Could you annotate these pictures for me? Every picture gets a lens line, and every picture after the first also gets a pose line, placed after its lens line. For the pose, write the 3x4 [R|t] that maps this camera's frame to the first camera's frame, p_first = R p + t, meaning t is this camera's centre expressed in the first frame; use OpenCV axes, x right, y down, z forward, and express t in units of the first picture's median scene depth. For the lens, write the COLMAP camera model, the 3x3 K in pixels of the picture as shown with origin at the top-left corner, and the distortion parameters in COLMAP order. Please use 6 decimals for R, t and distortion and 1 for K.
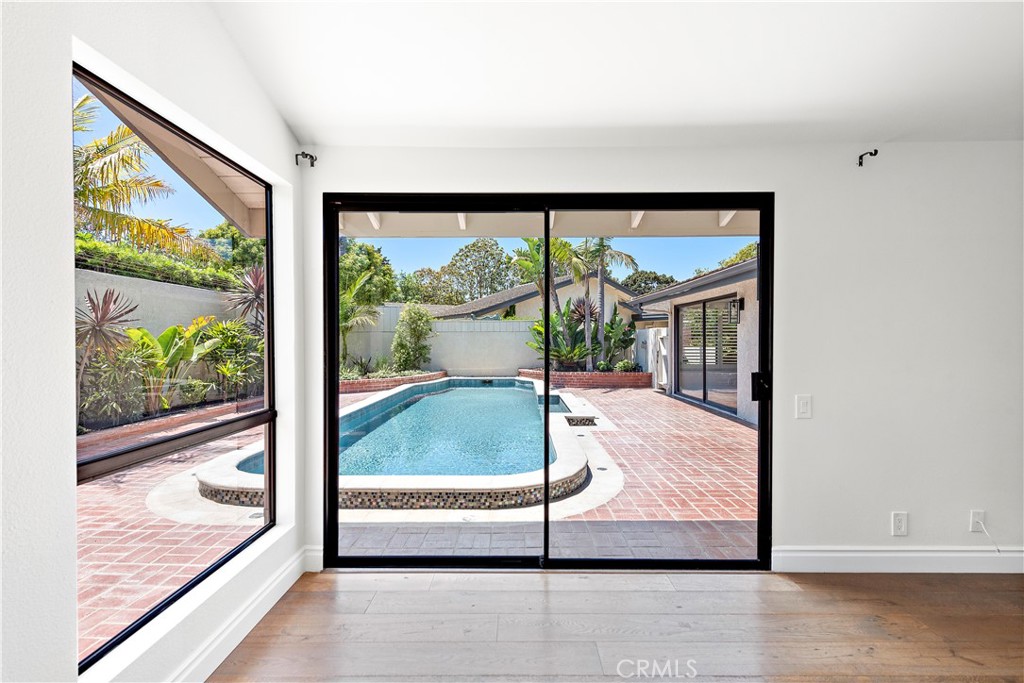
lens RADIAL K [[468.9, 0, 511.1], [0, 468.9, 345.2], [0, 0, 1]] dist [0.008681, -0.000743]
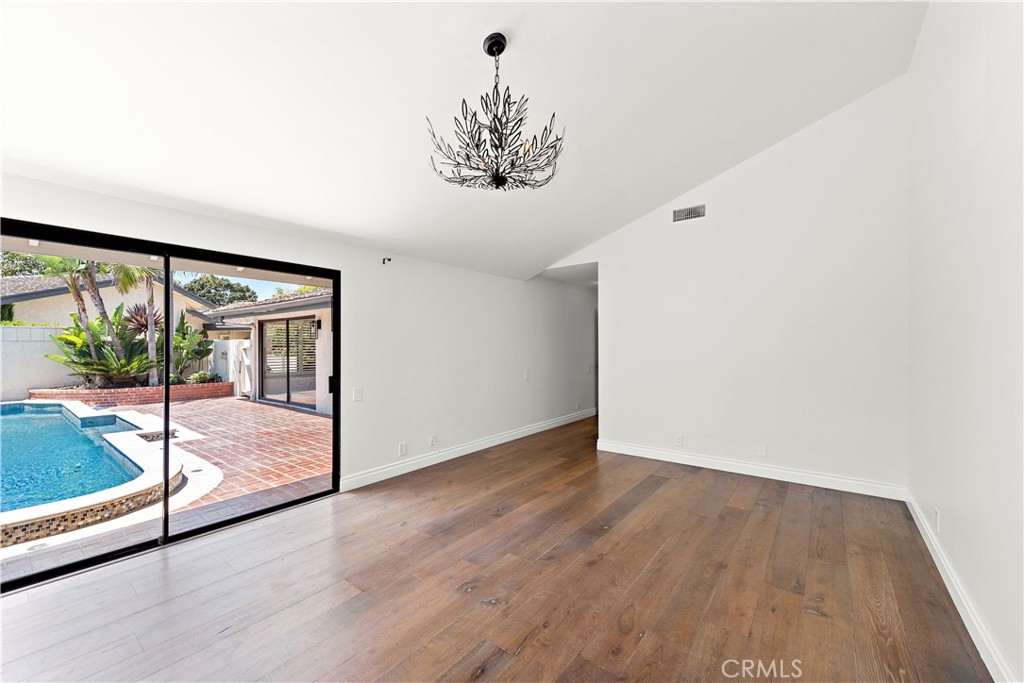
lens RADIAL K [[400.8, 0, 513.2], [0, 400.8, 342.0], [0, 0, 1]] dist [0.008461, -0.000479]
pose [[0.613963, 0.007824, 0.789296, -0.072309], [0.014366, 0.999674, -0.021084, -0.008192], [-0.789204, 0.024284, 0.613651, -0.135012]]
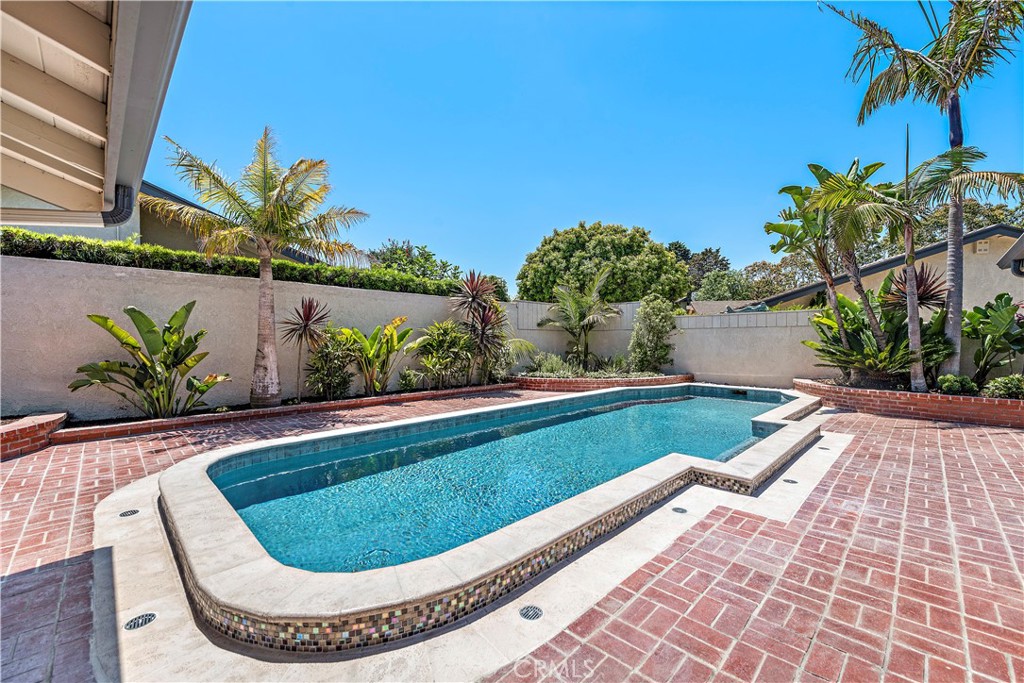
lens RADIAL K [[423.3, 0, 489.4], [0, 423.3, 346.1], [0, 0, 1]] dist [0.000499, 0.000255]
pose [[0.710737, 0.011407, -0.703365, 0.450441], [-0.010002, 0.999931, 0.006110, 0.005012], [0.703386, 0.002692, 0.710803, 0.683558]]
